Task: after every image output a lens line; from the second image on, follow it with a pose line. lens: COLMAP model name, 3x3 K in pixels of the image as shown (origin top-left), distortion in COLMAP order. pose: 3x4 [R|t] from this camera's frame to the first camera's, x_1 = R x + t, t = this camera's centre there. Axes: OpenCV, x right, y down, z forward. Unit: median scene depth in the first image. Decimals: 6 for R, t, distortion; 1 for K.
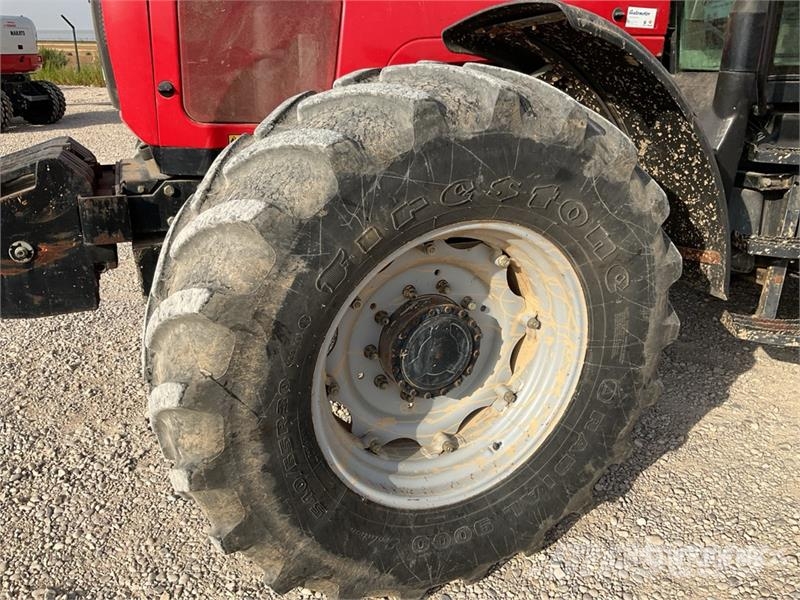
lens RADIAL K [[634.4, 0, 413.6], [0, 634.4, 299.3], [0, 0, 1]] dist [0.054257, -0.088531]
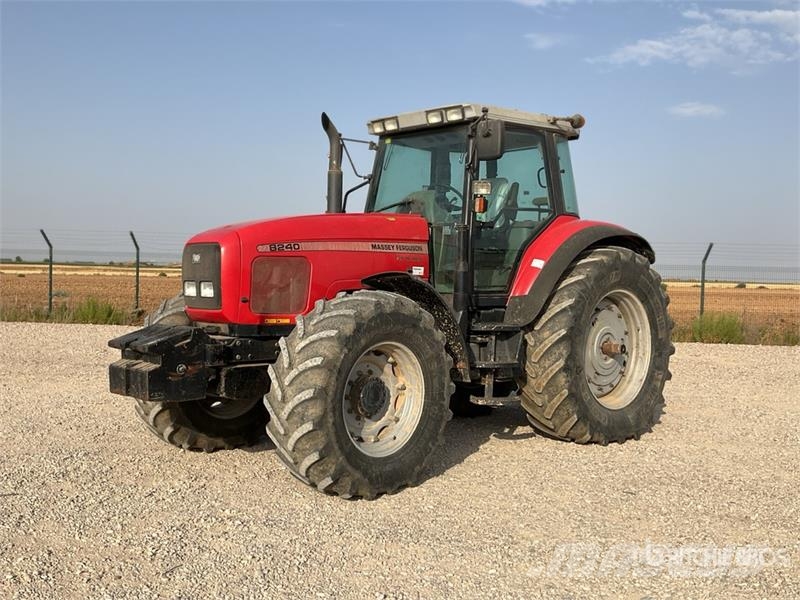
lens RADIAL K [[666.4, 0, 394.9], [0, 666.4, 299.3], [0, 0, 1]] dist [0.119852, -0.250421]
pose [[0.938427, -0.001156, 0.345476, -0.762508], [0.114285, 0.944734, -0.307272, 0.523969], [-0.326028, 0.327835, 0.886696, -1.462921]]
